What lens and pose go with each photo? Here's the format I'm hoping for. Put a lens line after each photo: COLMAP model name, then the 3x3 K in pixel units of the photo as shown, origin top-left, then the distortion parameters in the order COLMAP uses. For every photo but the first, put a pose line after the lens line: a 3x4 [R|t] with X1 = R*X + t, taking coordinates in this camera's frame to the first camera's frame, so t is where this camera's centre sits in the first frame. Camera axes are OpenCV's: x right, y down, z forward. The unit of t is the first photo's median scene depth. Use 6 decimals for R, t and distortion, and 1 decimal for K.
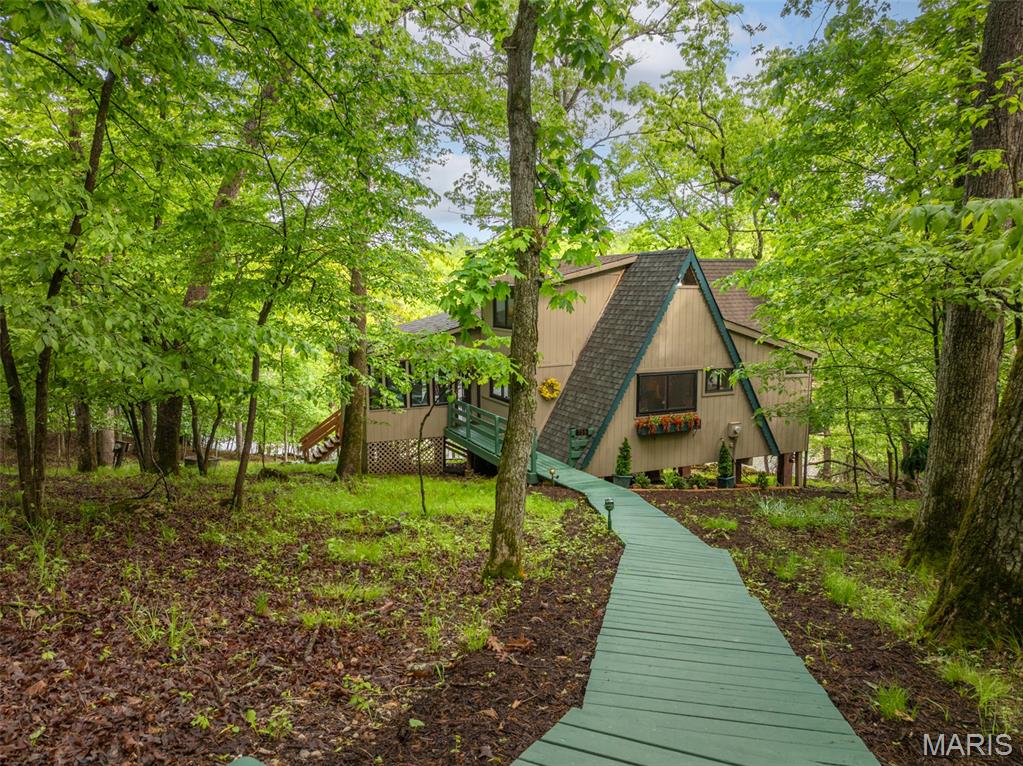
lens RADIAL K [[728.7, 0, 511.5], [0, 728.7, 383.0], [0, 0, 1]] dist [-0.001337, 0.003404]
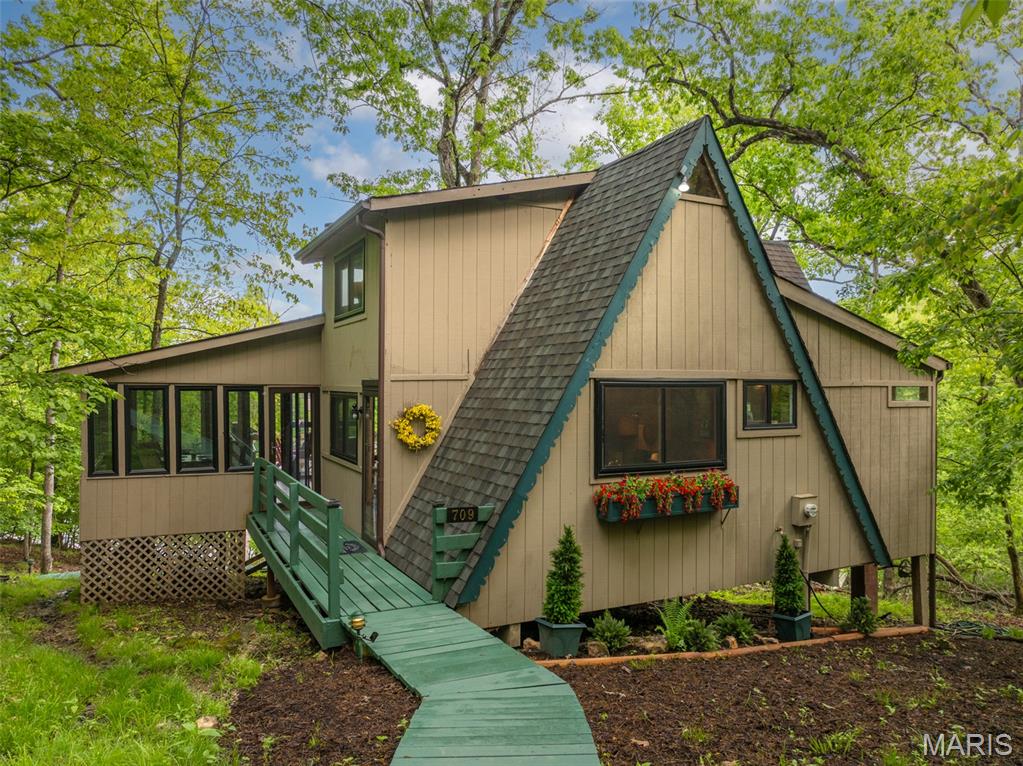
lens RADIAL K [[728.7, 0, 511.5], [0, 728.7, 383.0], [0, 0, 1]] dist [-0.001337, 0.003404]
pose [[0.999629, 0.000691, 0.027219, 0.106206], [0.002861, 0.991478, -0.130246, 0.044740], [-0.027077, 0.130276, 0.991108, 0.544984]]
